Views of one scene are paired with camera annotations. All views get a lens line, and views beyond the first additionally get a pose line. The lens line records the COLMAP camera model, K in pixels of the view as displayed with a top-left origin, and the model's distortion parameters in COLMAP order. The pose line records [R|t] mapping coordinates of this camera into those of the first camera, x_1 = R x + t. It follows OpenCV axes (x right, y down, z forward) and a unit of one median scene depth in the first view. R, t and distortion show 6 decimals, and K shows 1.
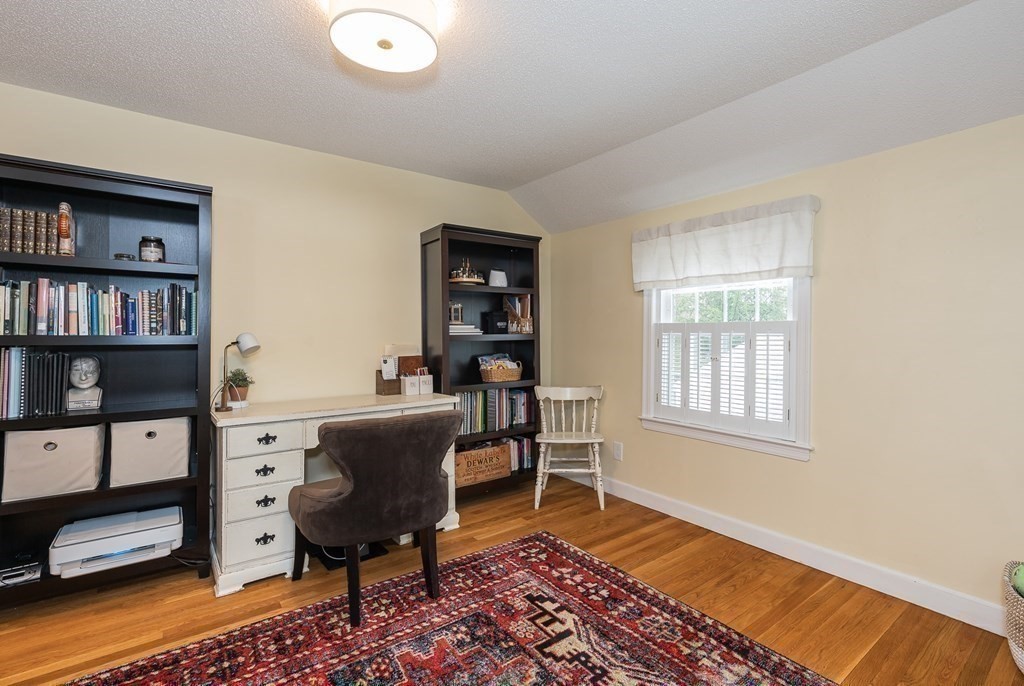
lens RADIAL K [[442.7, 0, 515.2], [0, 442.7, 334.8], [0, 0, 1]] dist [-0.003523, -0.000251]
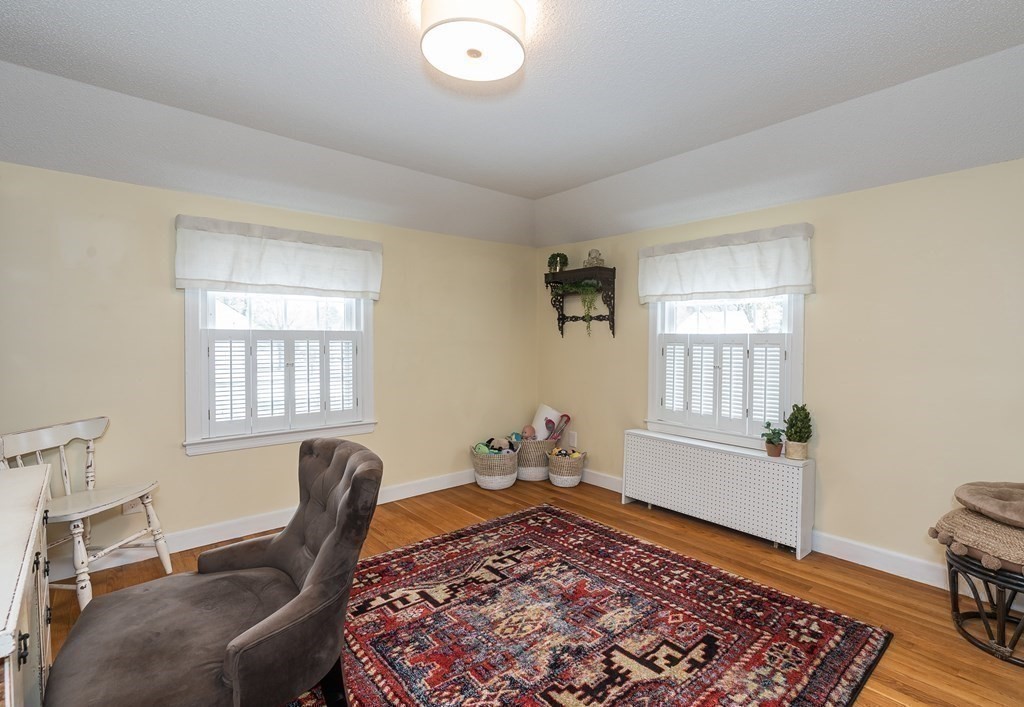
lens RADIAL K [[494.1, 0, 514.3], [0, 494.1, 354.2], [0, 0, 1]] dist [0.000206, 0.000656]
pose [[-0.027151, -0.029971, 0.999182, -1.140051], [-0.001579, 0.999550, 0.029939, -0.010521], [-0.999630, -0.000765, -0.027186, 0.745334]]
